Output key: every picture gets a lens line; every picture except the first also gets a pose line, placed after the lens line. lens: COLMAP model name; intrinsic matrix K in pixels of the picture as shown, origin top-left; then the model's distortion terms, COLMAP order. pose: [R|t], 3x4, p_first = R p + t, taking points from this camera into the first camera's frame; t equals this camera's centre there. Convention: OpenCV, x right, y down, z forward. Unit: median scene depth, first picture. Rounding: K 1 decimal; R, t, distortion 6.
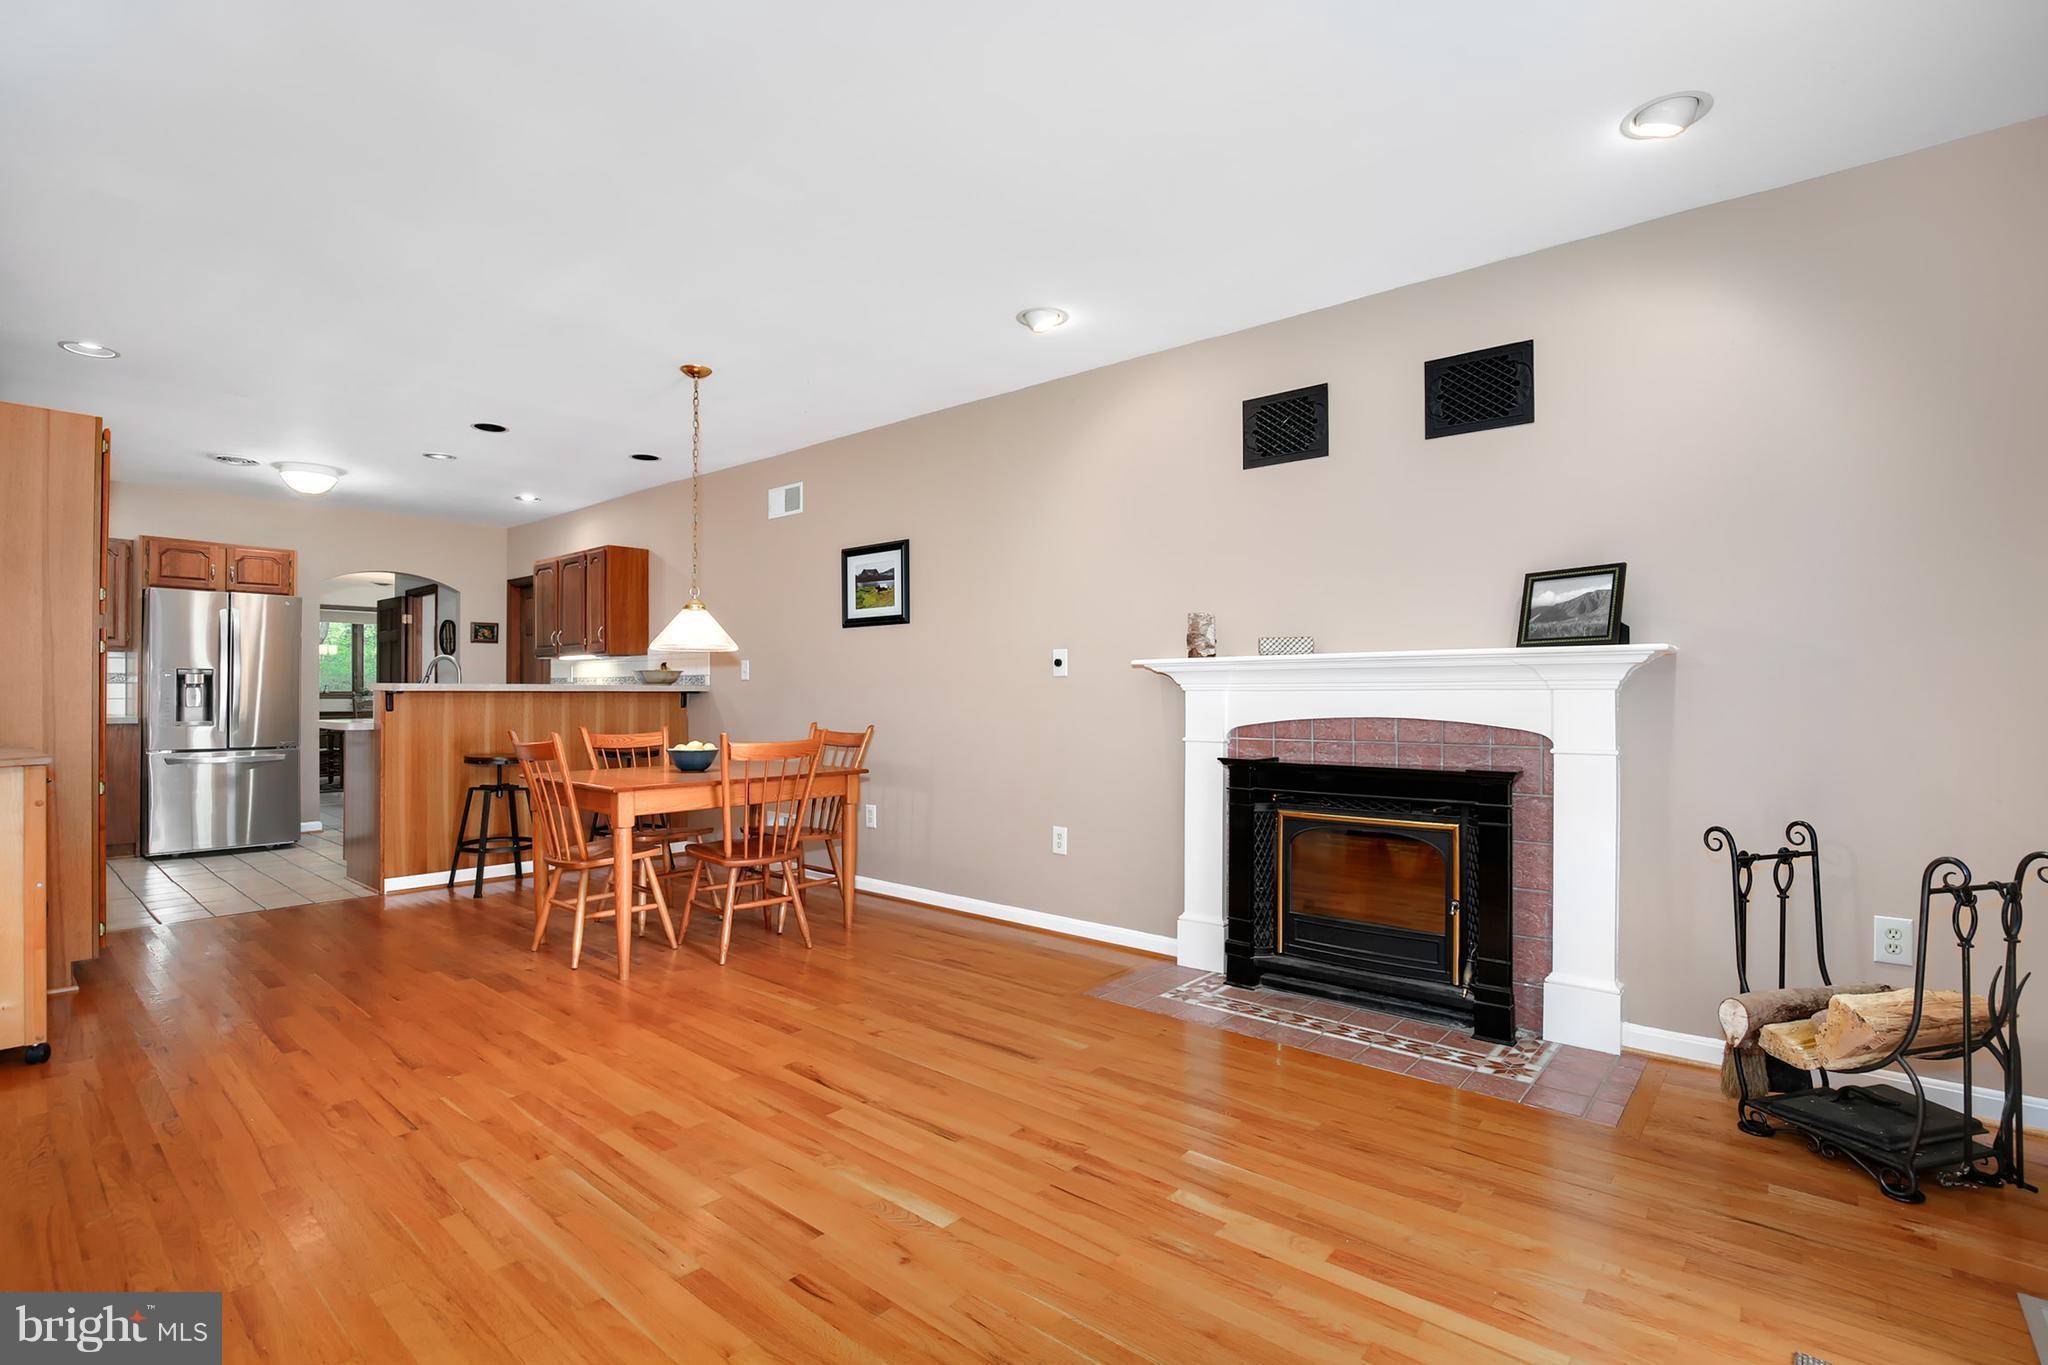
lens RADIAL K [[945.4, 0, 1019.3], [0, 945.4, 682.7], [0, 0, 1]] dist [-0.024724, 0.000365]
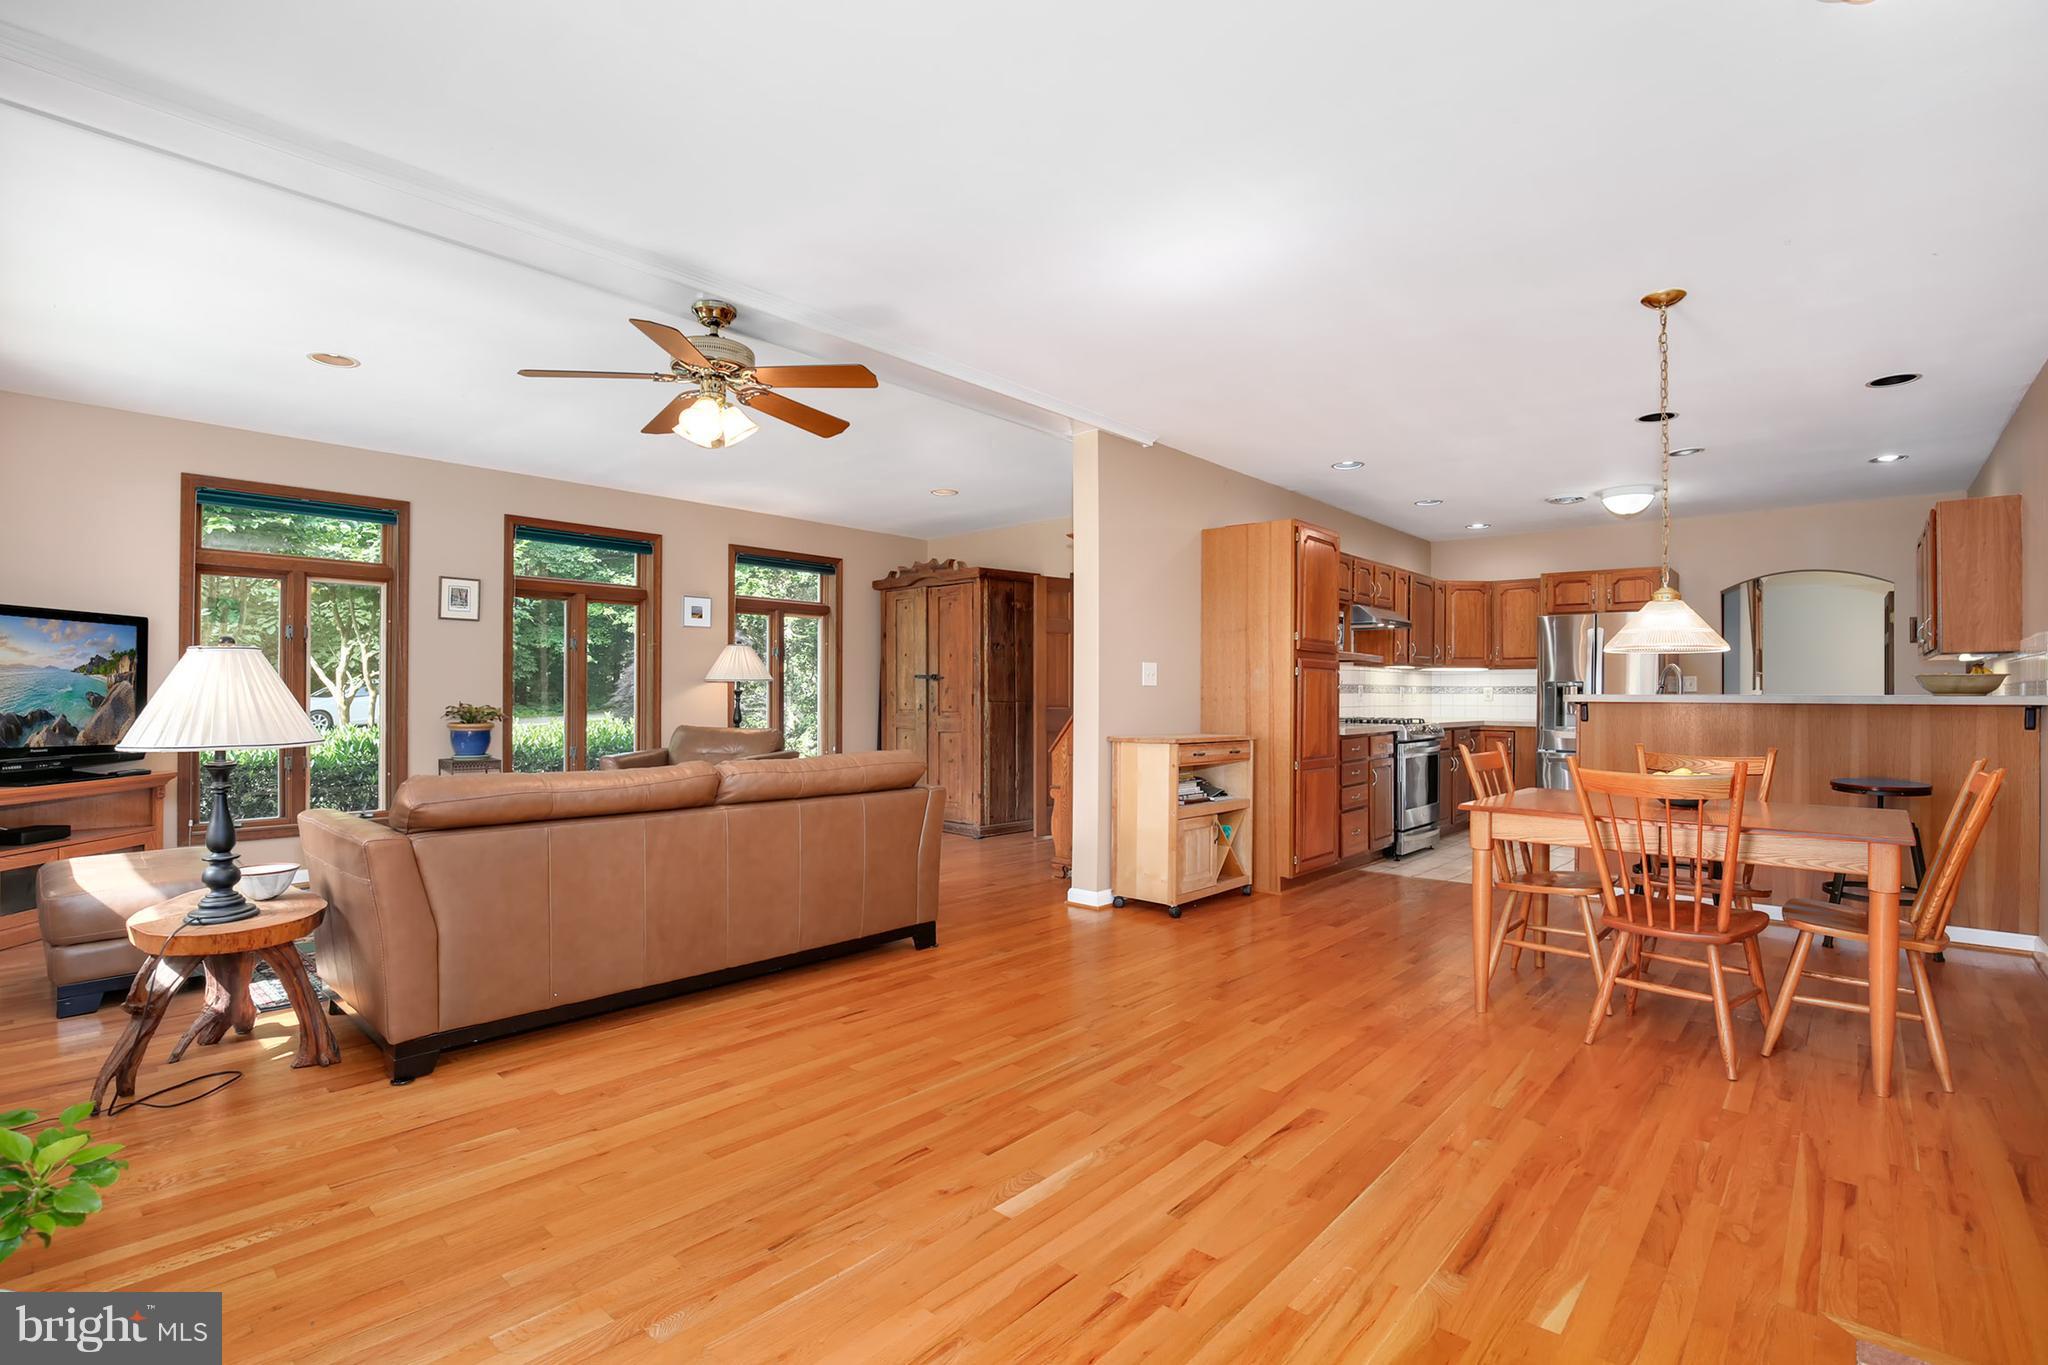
lens RADIAL K [[945.4, 0, 1017.6], [0, 945.4, 683.2], [0, 0, 1]] dist [-0.024724, 0.000365]
pose [[-0.021276, -0.011295, -0.999710, 0.312870], [0.003719, 0.999928, -0.011377, -0.001489], [0.999767, -0.003960, -0.021232, 0.332221]]
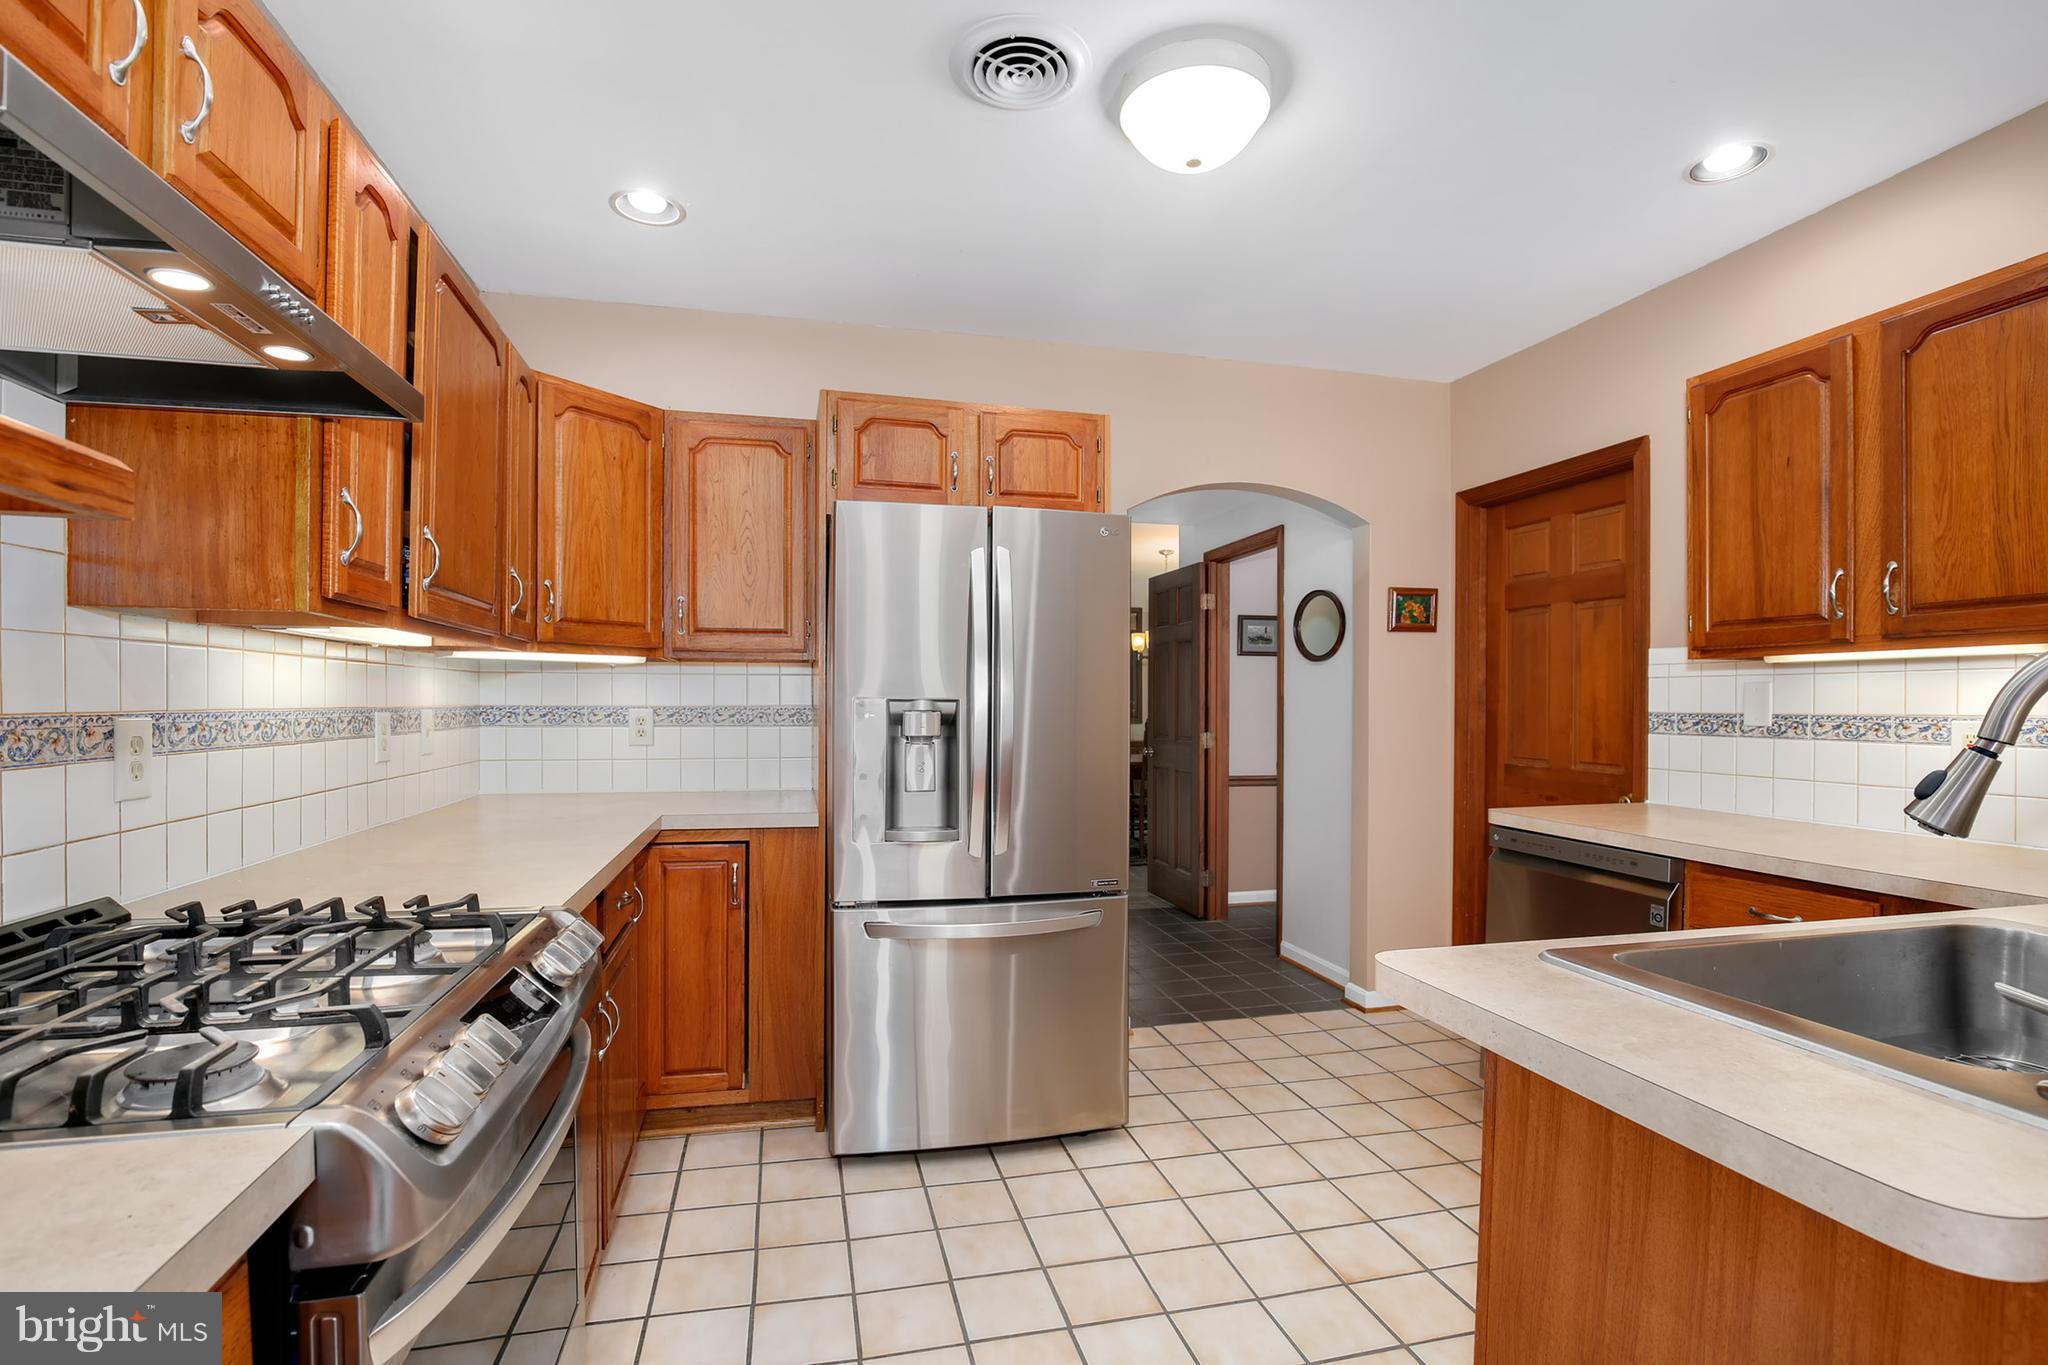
lens RADIAL K [[945.4, 0, 1019.6], [0, 945.4, 698.7], [0, 0, 1]] dist [-0.024724, 0.000365]
pose [[0.805426, 0.004201, -0.592682, -0.623233], [0.000410, 0.999971, 0.007645, -0.018238], [0.592697, -0.006401, 0.805400, 0.707537]]
